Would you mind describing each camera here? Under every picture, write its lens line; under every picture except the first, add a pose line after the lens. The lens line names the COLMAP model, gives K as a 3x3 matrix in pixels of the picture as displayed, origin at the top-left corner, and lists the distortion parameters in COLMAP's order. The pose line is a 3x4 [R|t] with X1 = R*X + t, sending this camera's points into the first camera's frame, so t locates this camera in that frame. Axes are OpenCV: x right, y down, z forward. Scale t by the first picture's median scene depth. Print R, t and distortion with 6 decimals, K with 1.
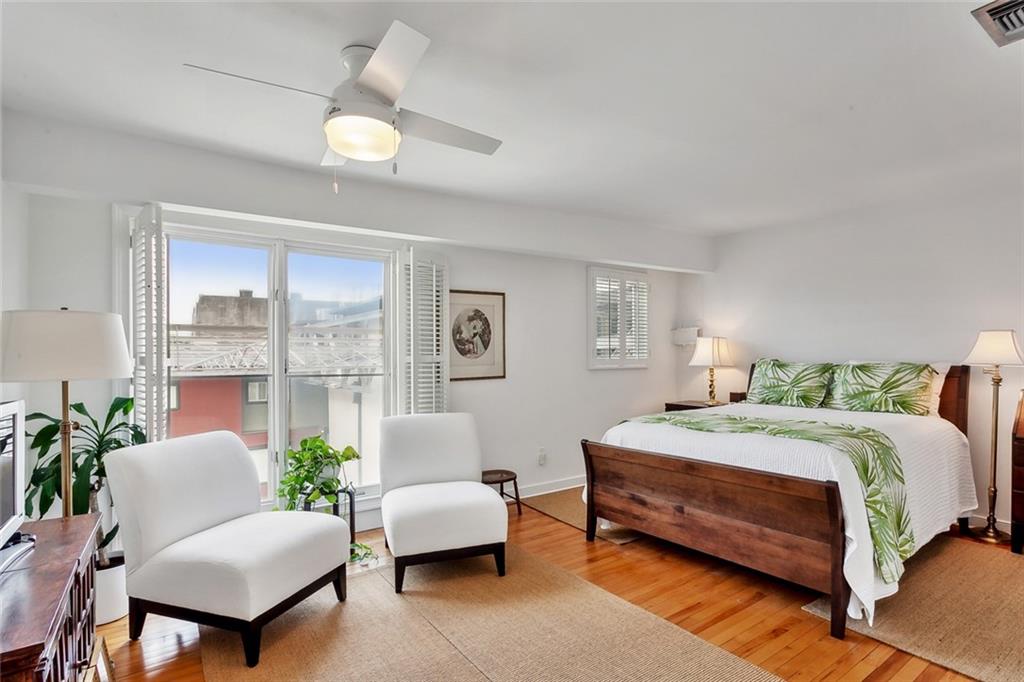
lens RADIAL K [[496.3, 0, 523.2], [0, 496.3, 359.1], [0, 0, 1]] dist [0.001180, -0.000793]
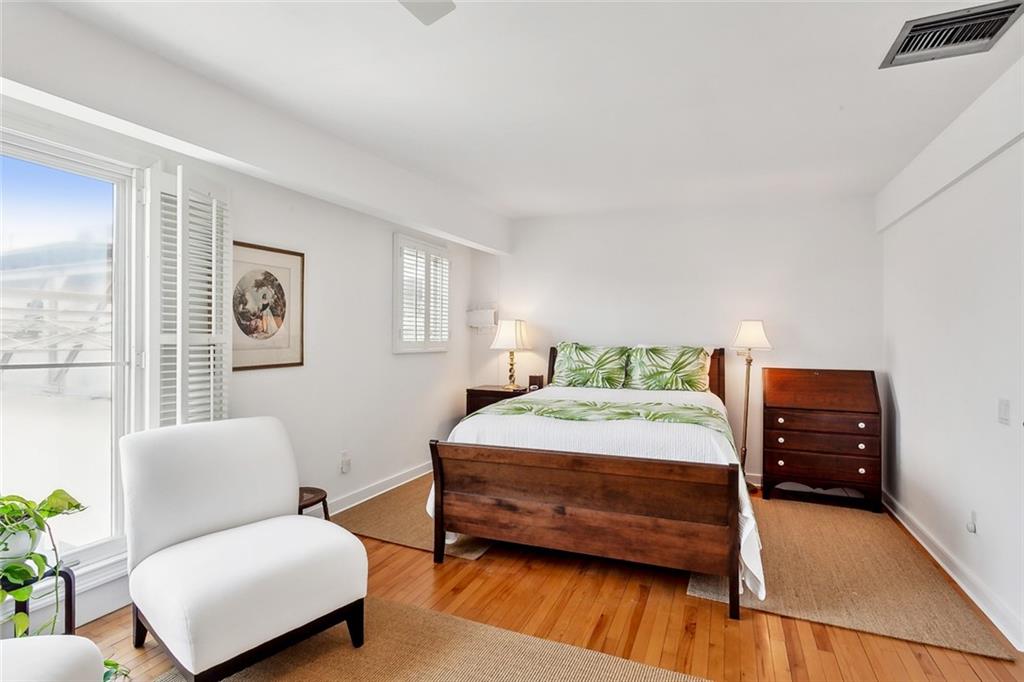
lens RADIAL K [[496.3, 0, 510.1], [0, 496.3, 340.8], [0, 0, 1]] dist [0.001180, -0.000793]
pose [[0.866677, 0.007454, 0.498814, -0.174192], [-0.005701, 0.999971, -0.005037, 0.002865], [-0.498837, 0.001522, 0.866695, 0.228329]]
